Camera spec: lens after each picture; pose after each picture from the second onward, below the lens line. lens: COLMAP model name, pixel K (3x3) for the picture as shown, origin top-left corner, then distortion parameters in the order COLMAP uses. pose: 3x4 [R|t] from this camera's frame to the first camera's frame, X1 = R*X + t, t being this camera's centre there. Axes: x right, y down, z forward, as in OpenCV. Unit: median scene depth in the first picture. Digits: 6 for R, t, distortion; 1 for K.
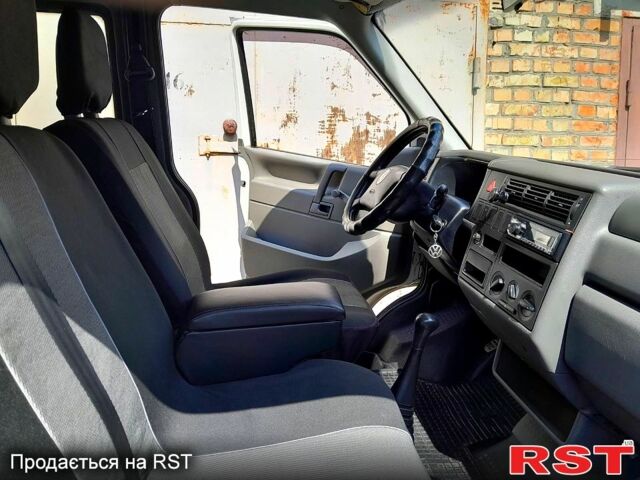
lens RADIAL K [[526.8, 0, 306.5], [0, 526.8, 239.4], [0, 0, 1]] dist [0.086557, -0.187422]
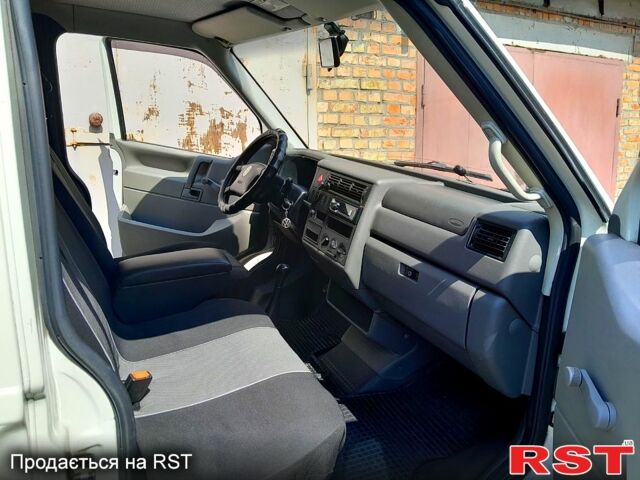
lens RADIAL K [[526.8, 0, 306.5], [0, 526.8, 239.4], [0, 0, 1]] dist [0.086557, -0.187422]
pose [[0.958085, -0.056822, 0.280791, -0.067024], [0.044955, 0.997809, 0.048531, -0.000169], [-0.282934, -0.033874, 0.958541, -0.240747]]
